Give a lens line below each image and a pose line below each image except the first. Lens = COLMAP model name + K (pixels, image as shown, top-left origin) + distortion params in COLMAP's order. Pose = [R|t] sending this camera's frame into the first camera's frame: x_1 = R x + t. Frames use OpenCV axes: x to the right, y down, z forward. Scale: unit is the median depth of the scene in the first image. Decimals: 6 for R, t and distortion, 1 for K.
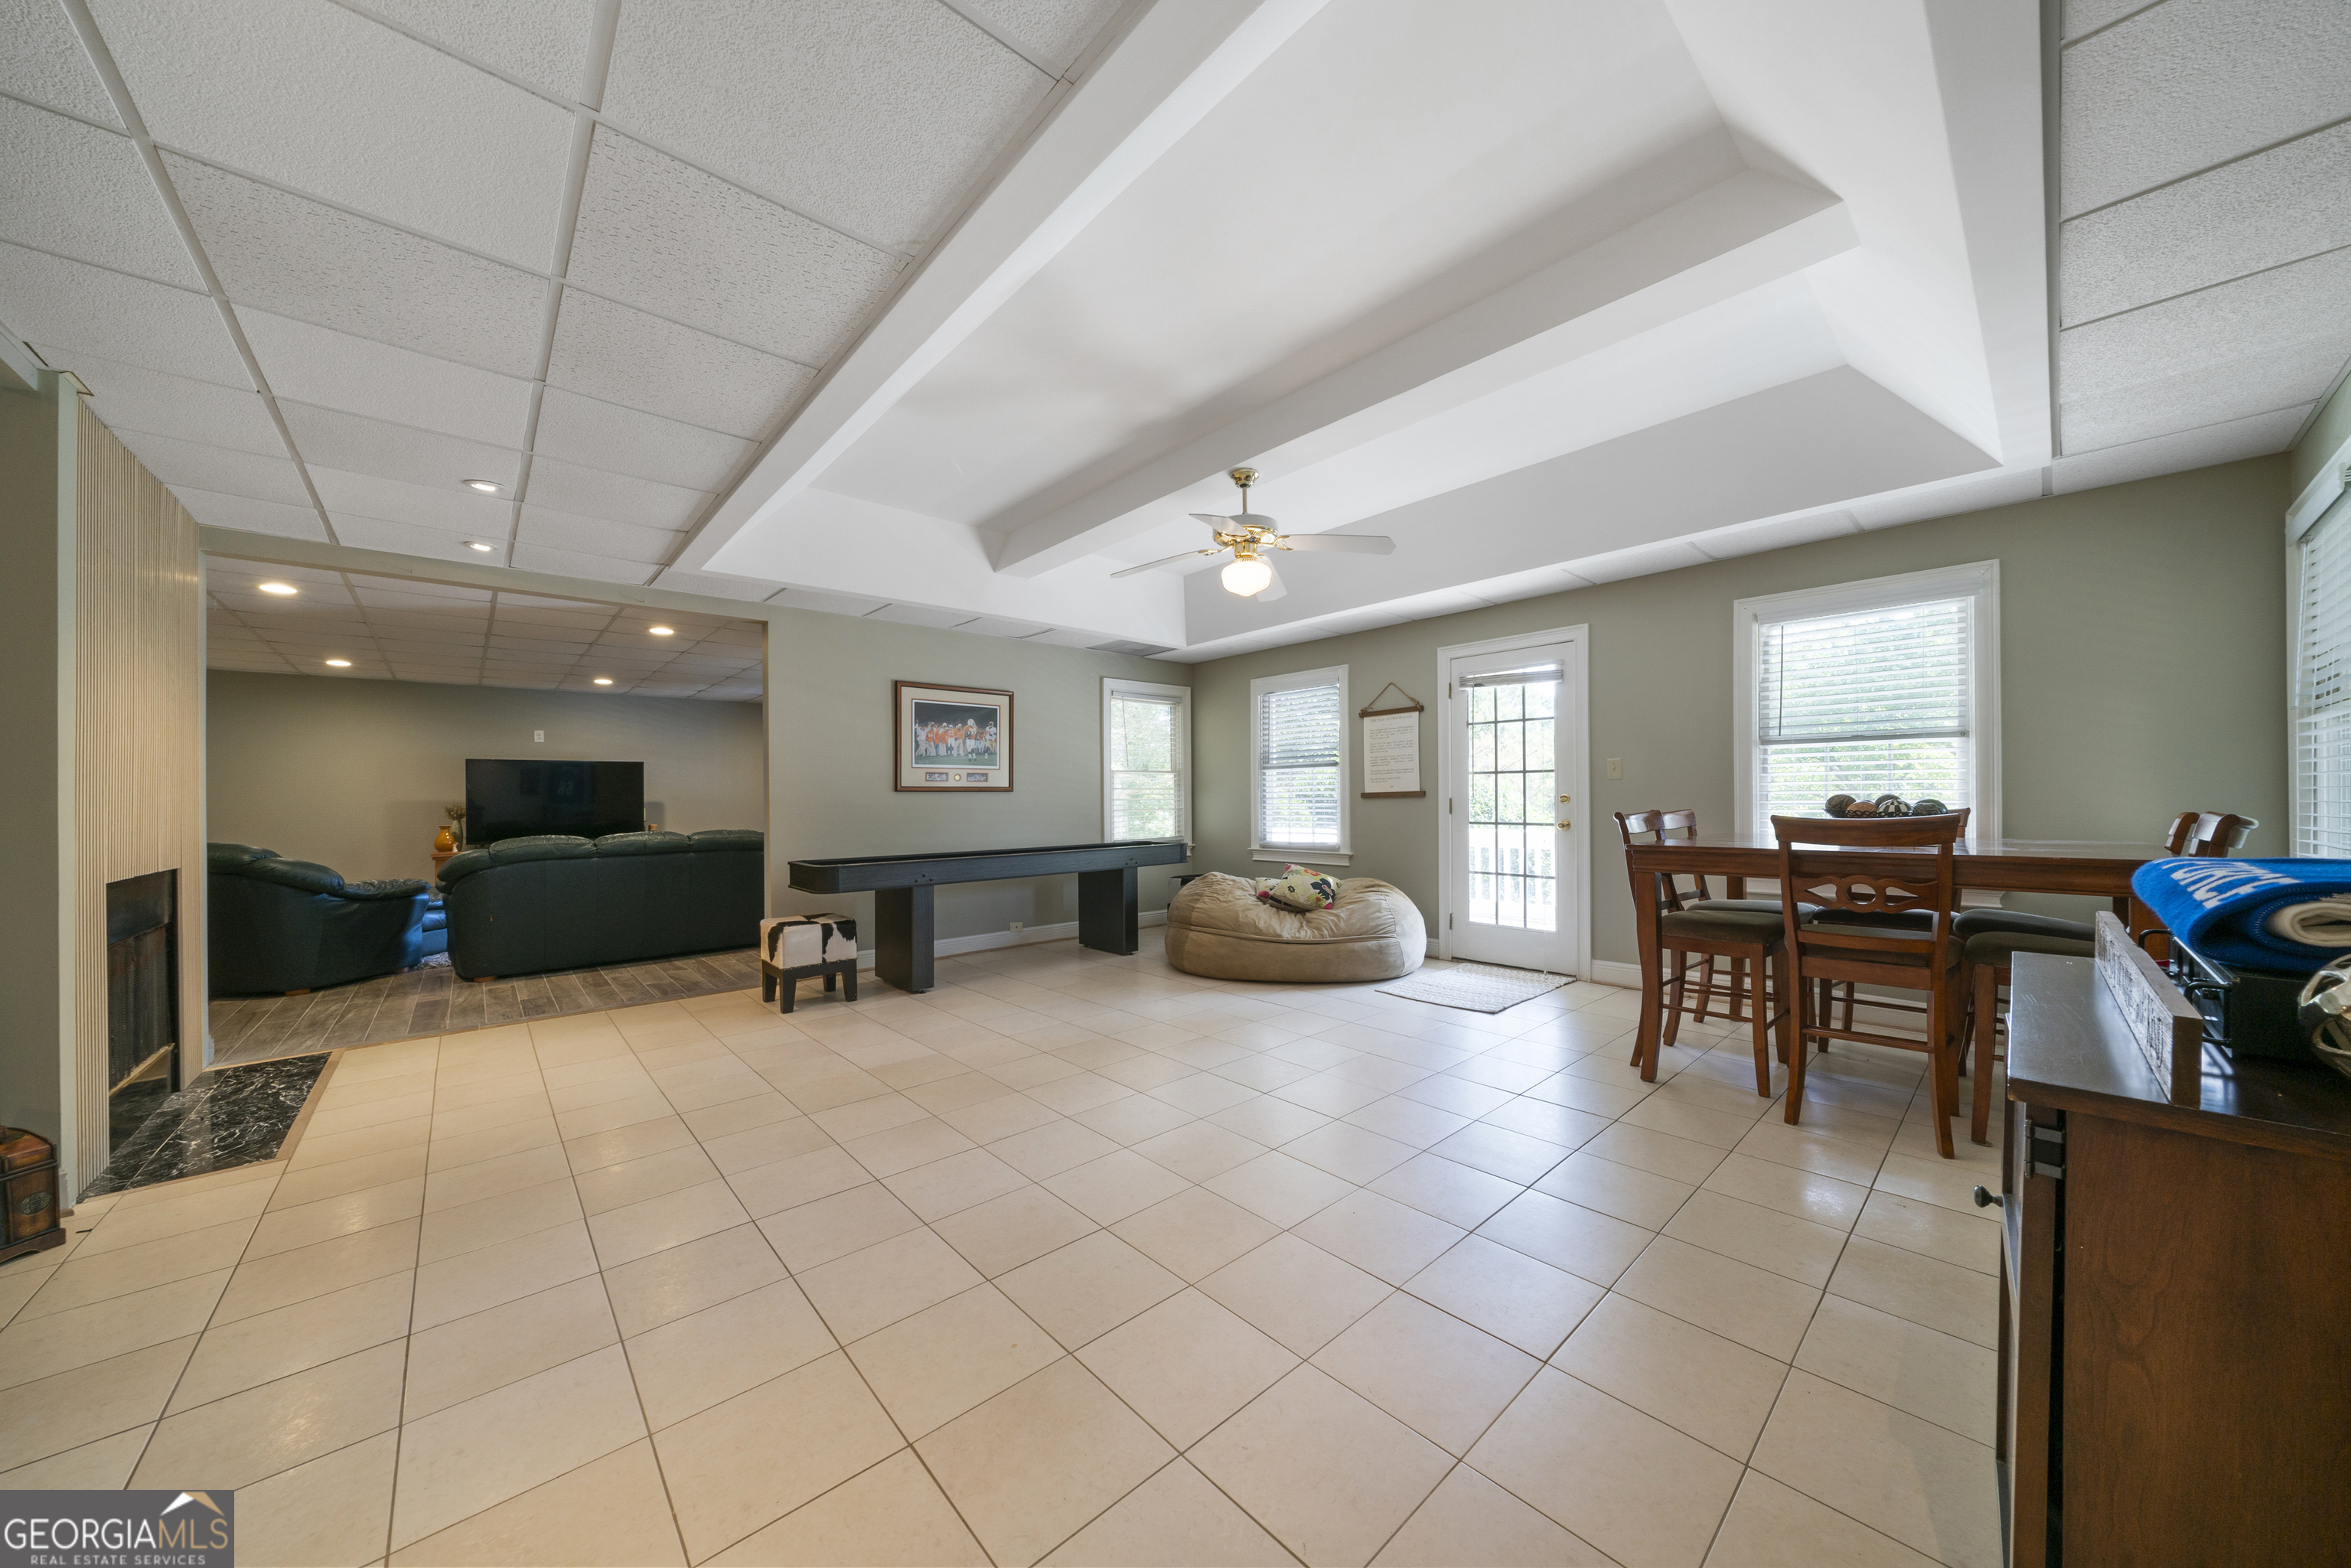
lens RADIAL K [[802.8, 0, 1177.0], [0, 802.8, 799.3], [0, 0, 1]] dist [-0.000564, -0.000086]
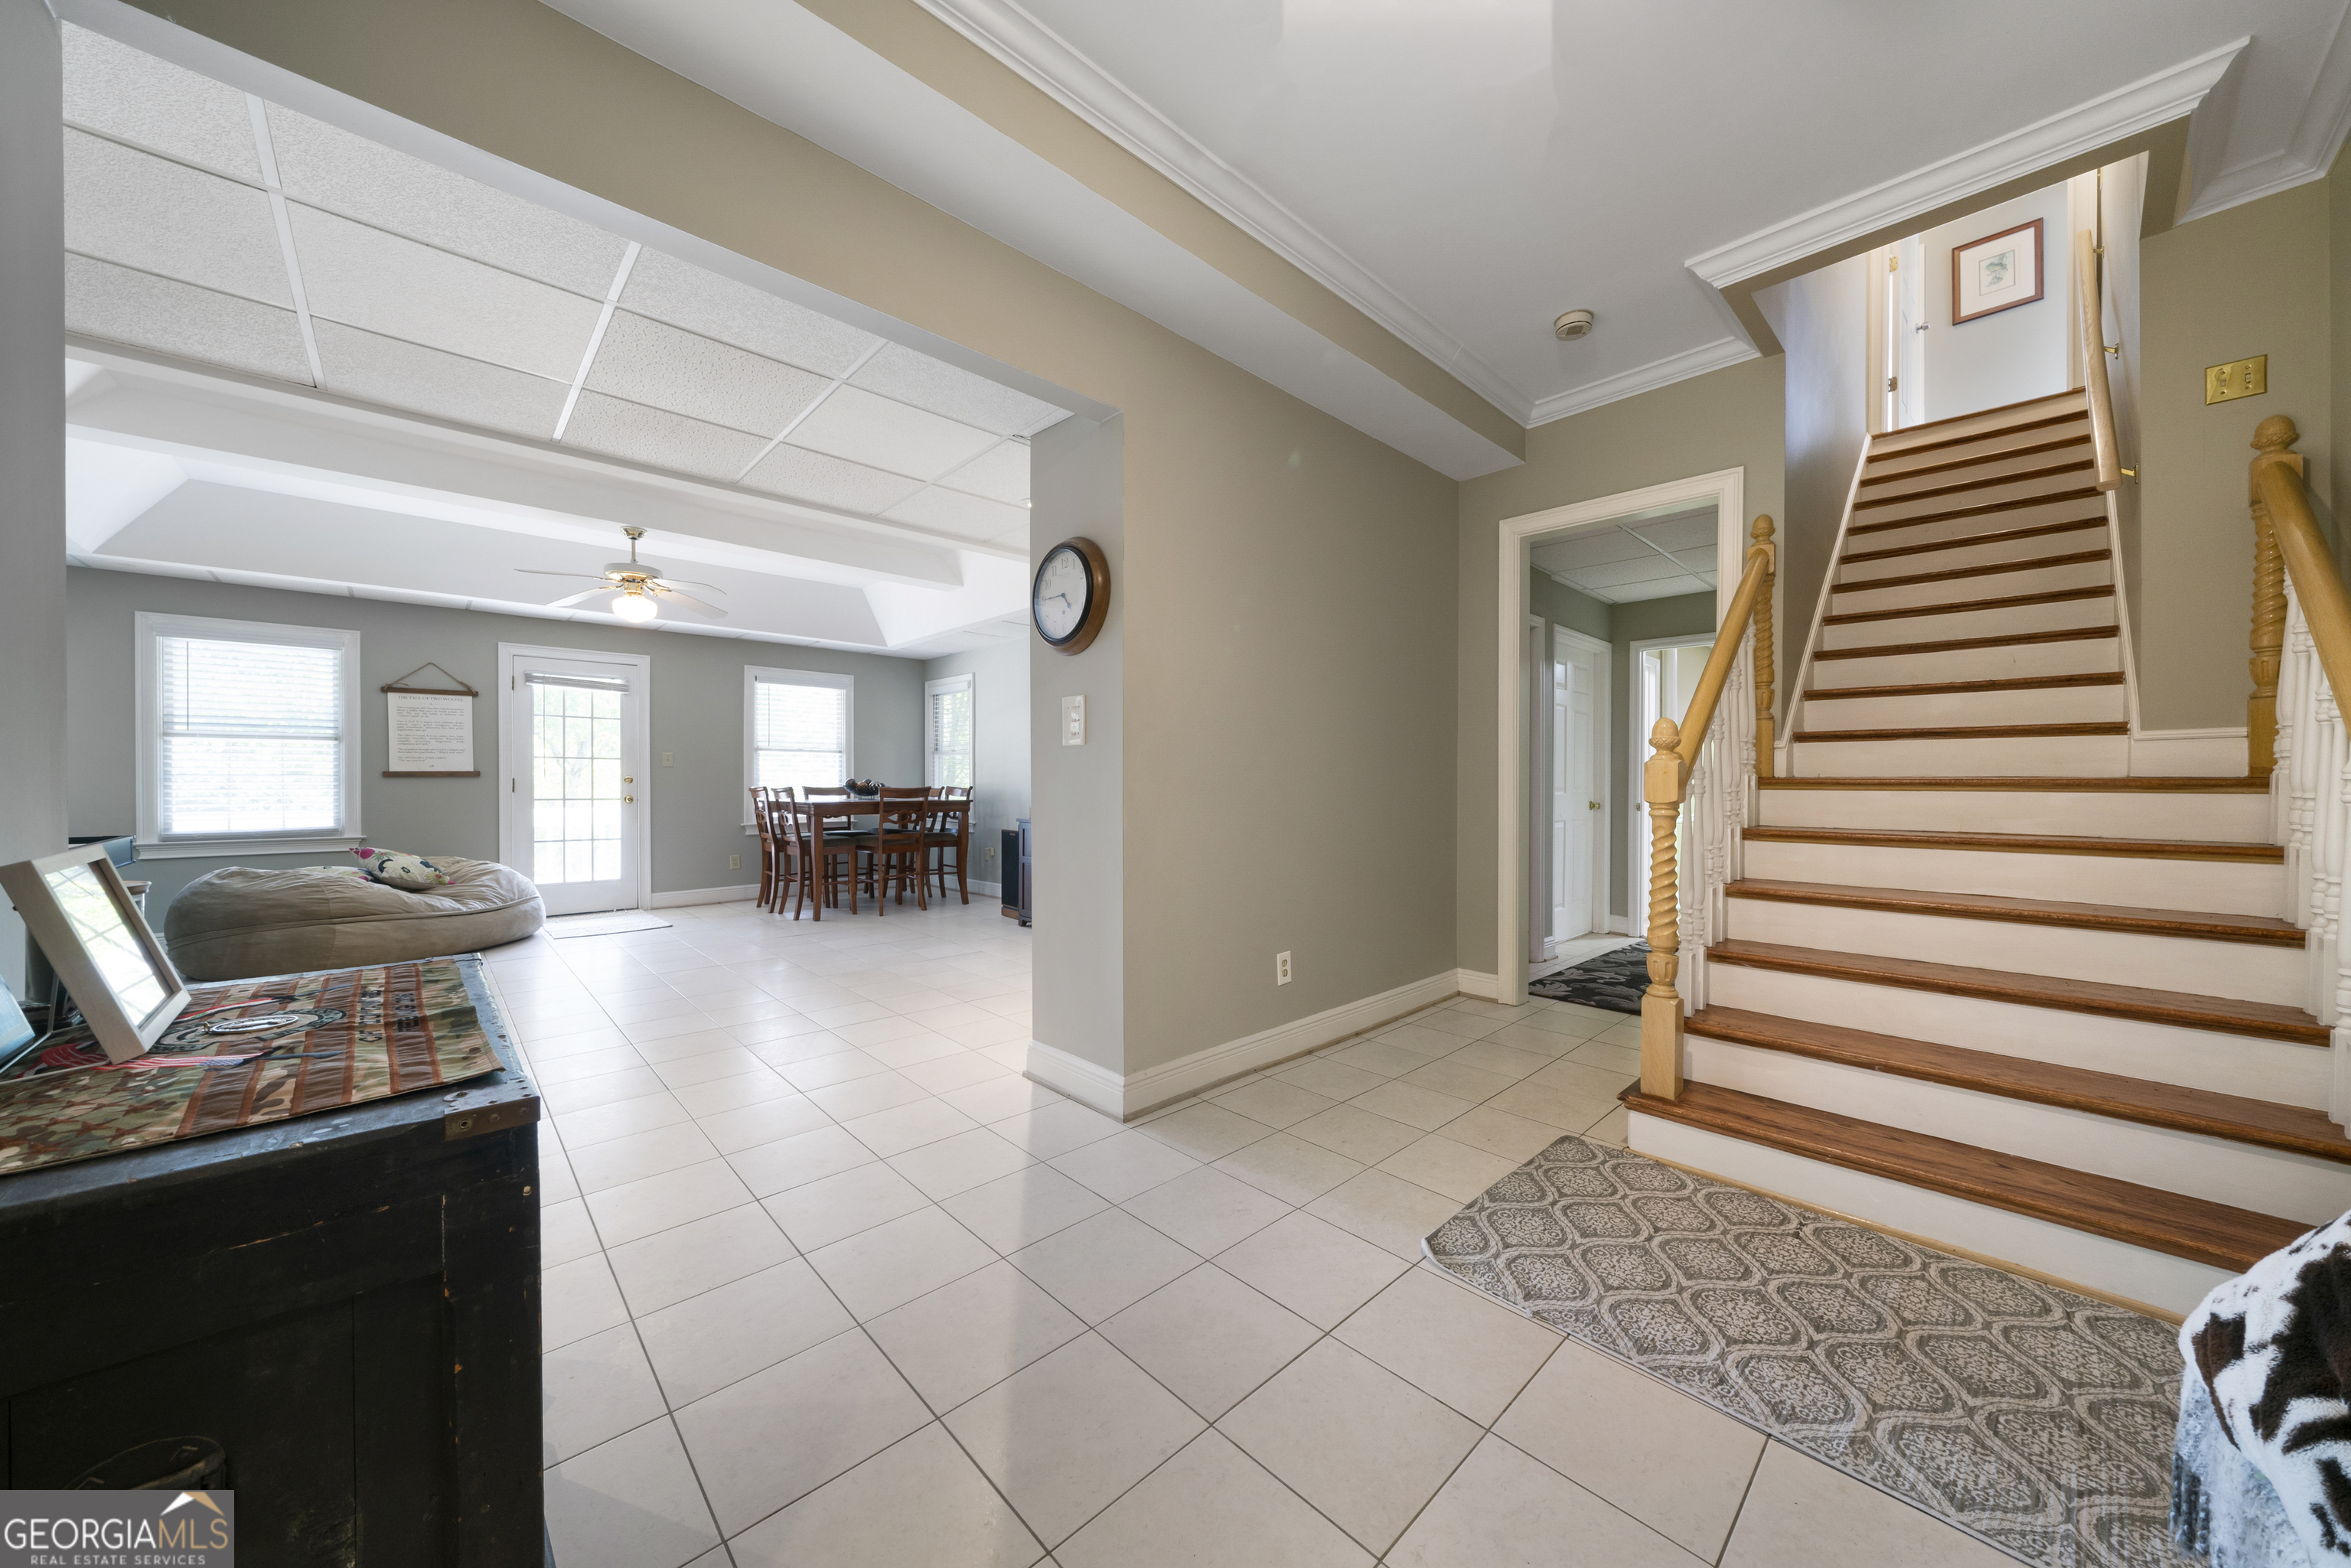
lens RADIAL K [[802.8, 0, 1182.7], [0, 802.8, 783.3], [0, 0, 1]] dist [-0.000564, -0.000086]
pose [[-0.026220, 0.008223, 0.999622, -0.790501], [-0.002635, 0.999962, -0.008294, 0.012428], [-0.999653, -0.002851, -0.026197, 0.084143]]
